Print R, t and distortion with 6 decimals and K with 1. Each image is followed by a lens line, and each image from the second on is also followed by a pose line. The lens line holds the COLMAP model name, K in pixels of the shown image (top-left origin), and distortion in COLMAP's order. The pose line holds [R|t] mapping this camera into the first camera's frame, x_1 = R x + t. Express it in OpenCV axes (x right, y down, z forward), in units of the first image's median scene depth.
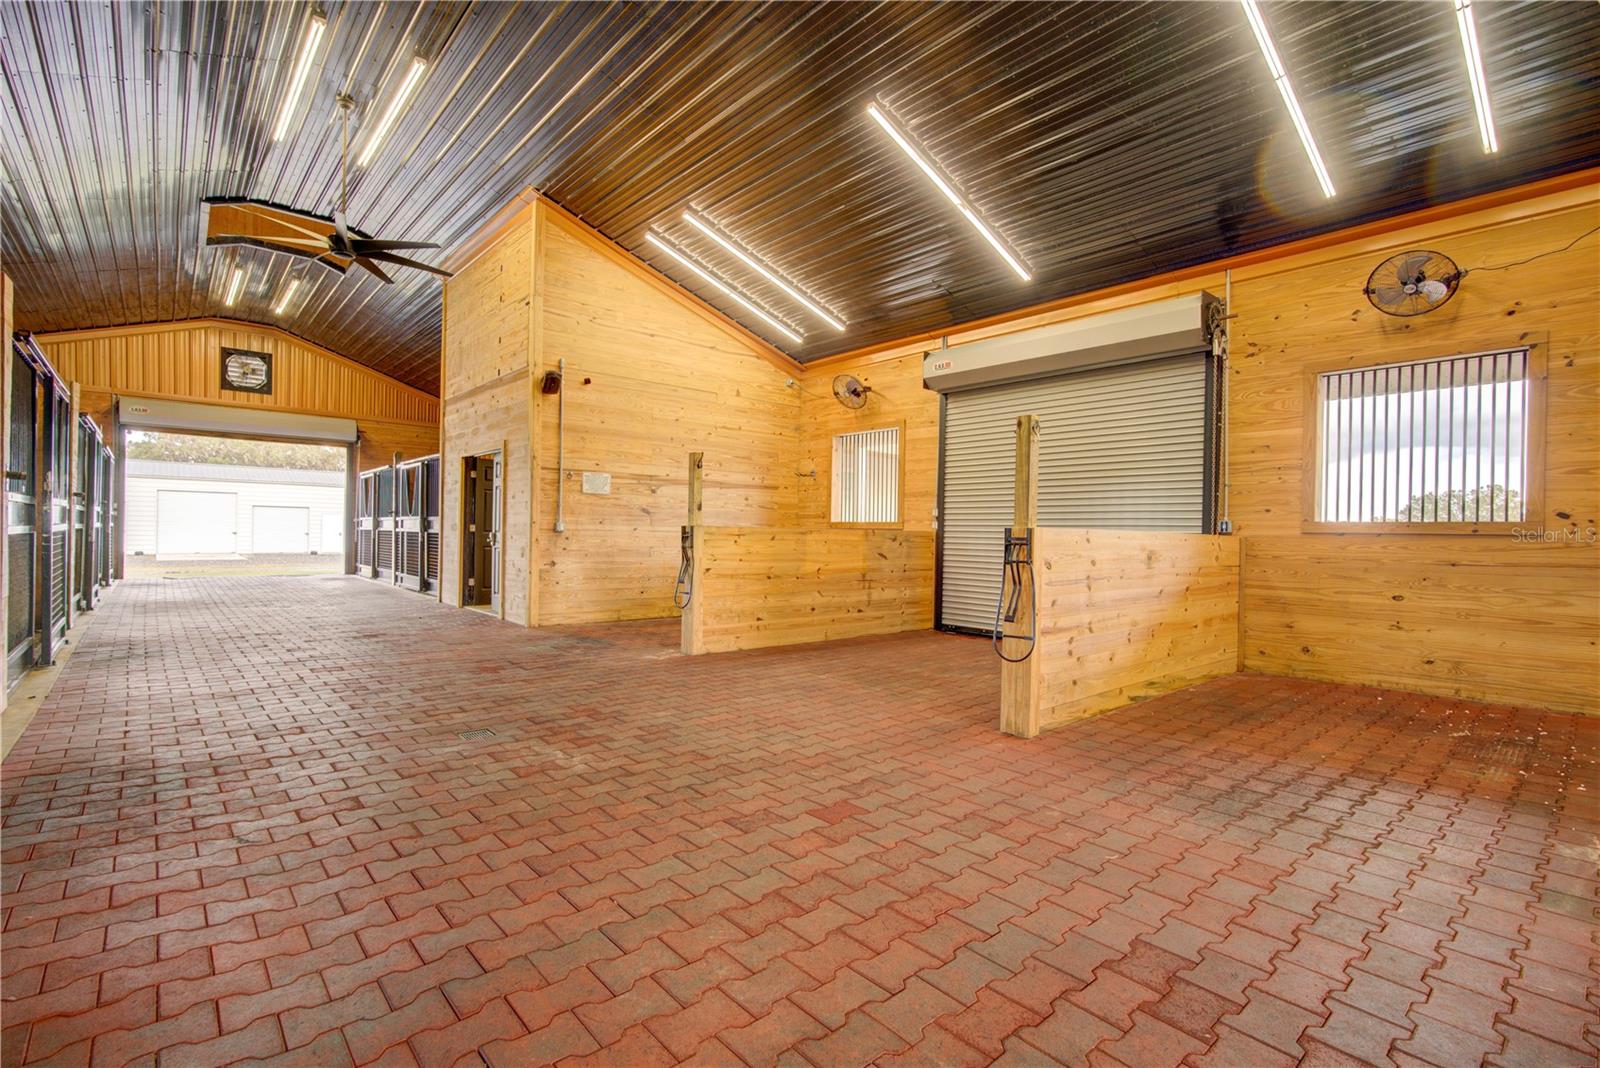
lens RADIAL K [[737.5, 0, 796.5], [0, 737.5, 537.7], [0, 0, 1]] dist [0.000292, 0.000408]
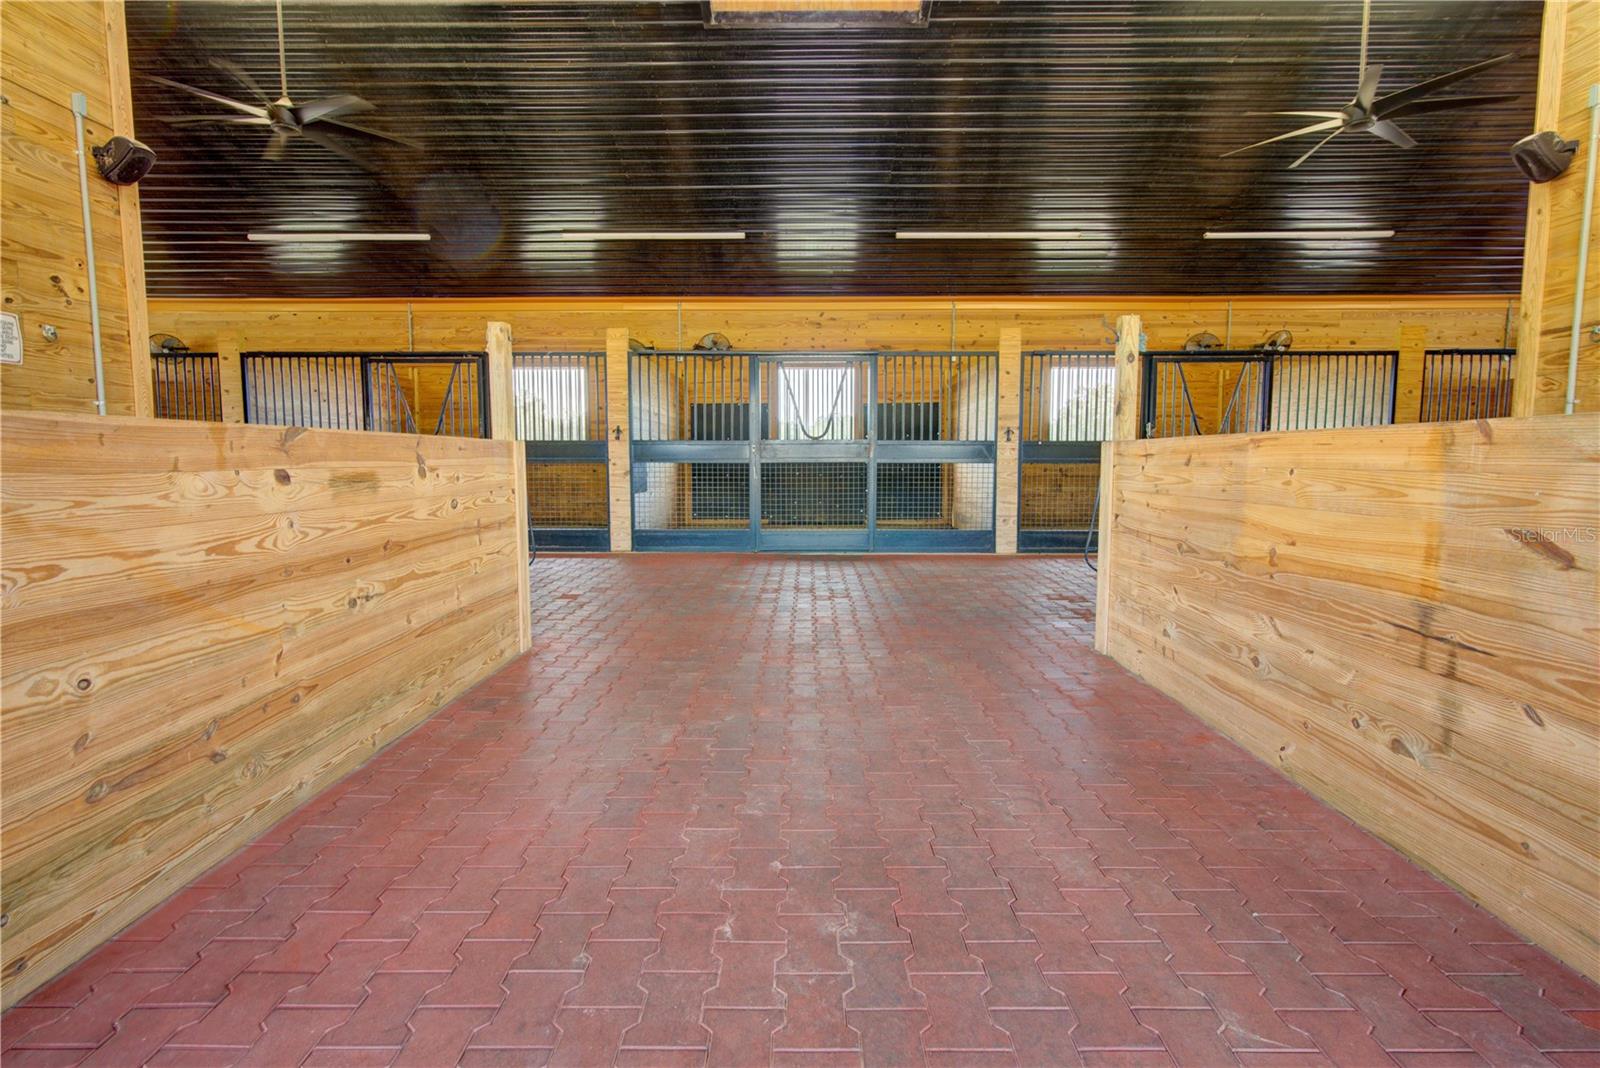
lens RADIAL K [[775.1, 0, 800.0], [0, 775.1, 534.0], [0, 0, 1]] dist [0.000623, 0.000191]
pose [[-0.664117, 0.053476, -0.745713, 0.378725], [-0.017846, 0.996020, 0.087320, 0.006269], [0.747415, 0.071299, -0.660520, 0.924065]]
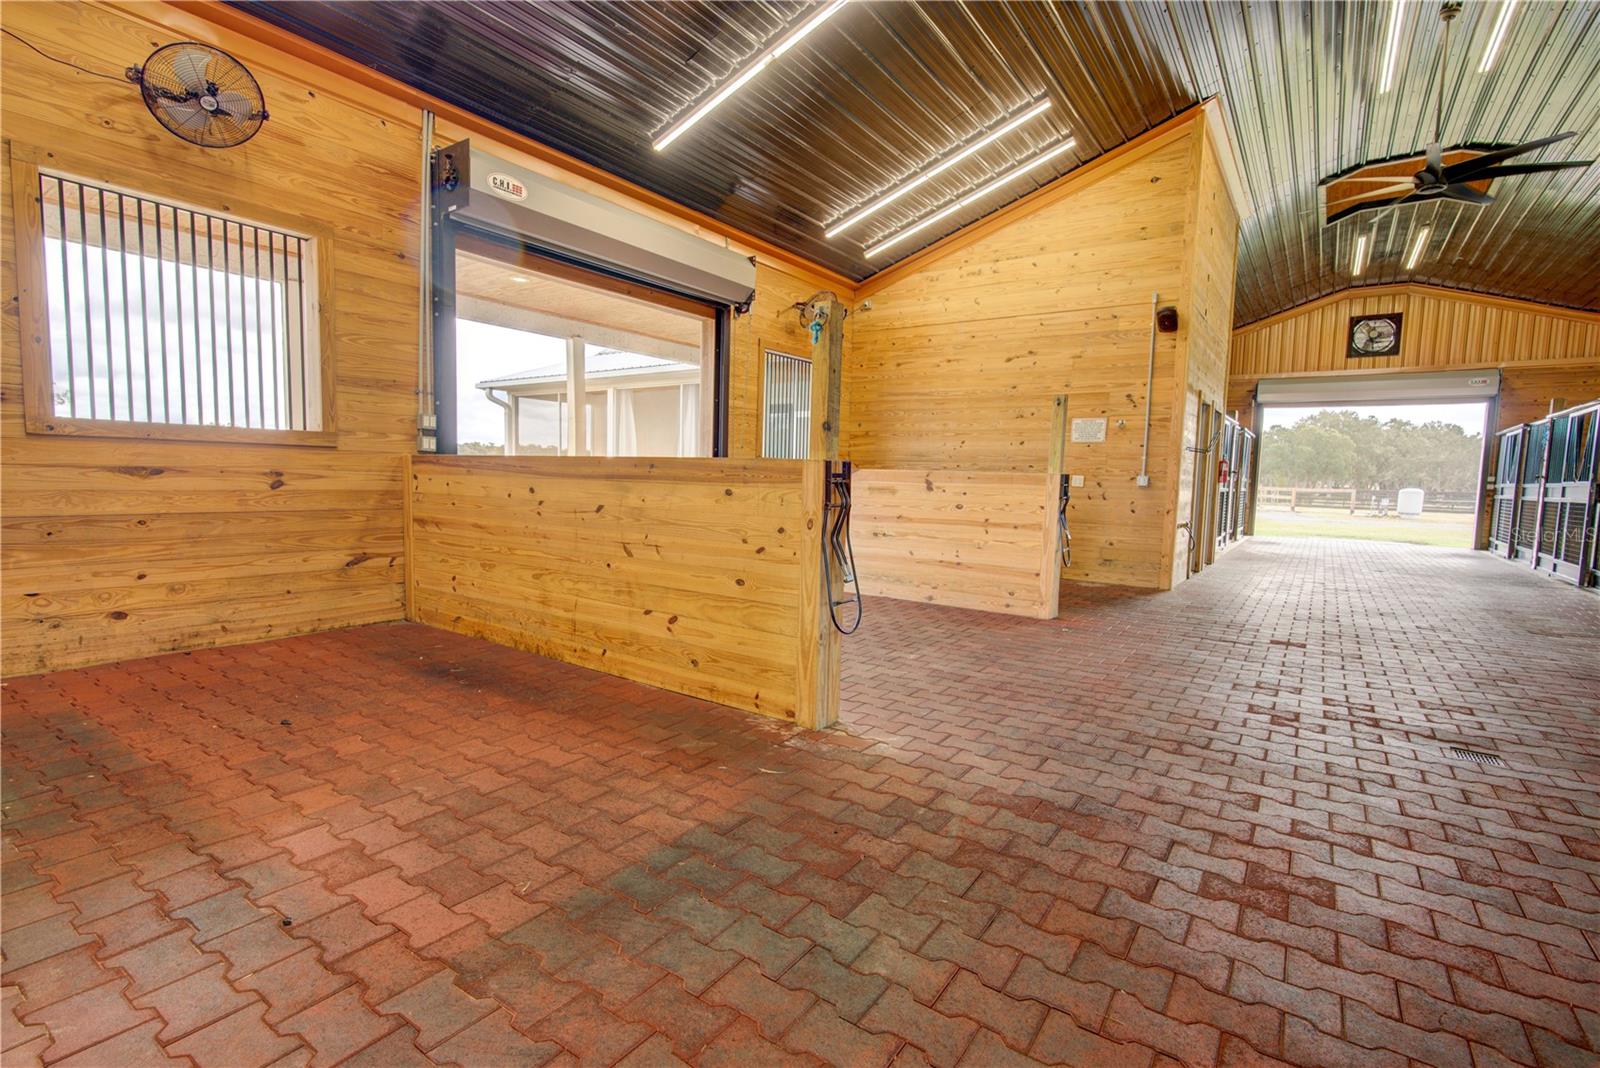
lens RADIAL K [[737.5, 0, 796.5], [0, 737.5, 537.7], [0, 0, 1]] dist [0.000292, 0.000408]
pose [[-0.231554, -0.108455, 0.966758, -0.451737], [-0.027971, 0.994098, 0.104823, -0.012050], [-0.972420, -0.002769, -0.233221, 0.851820]]
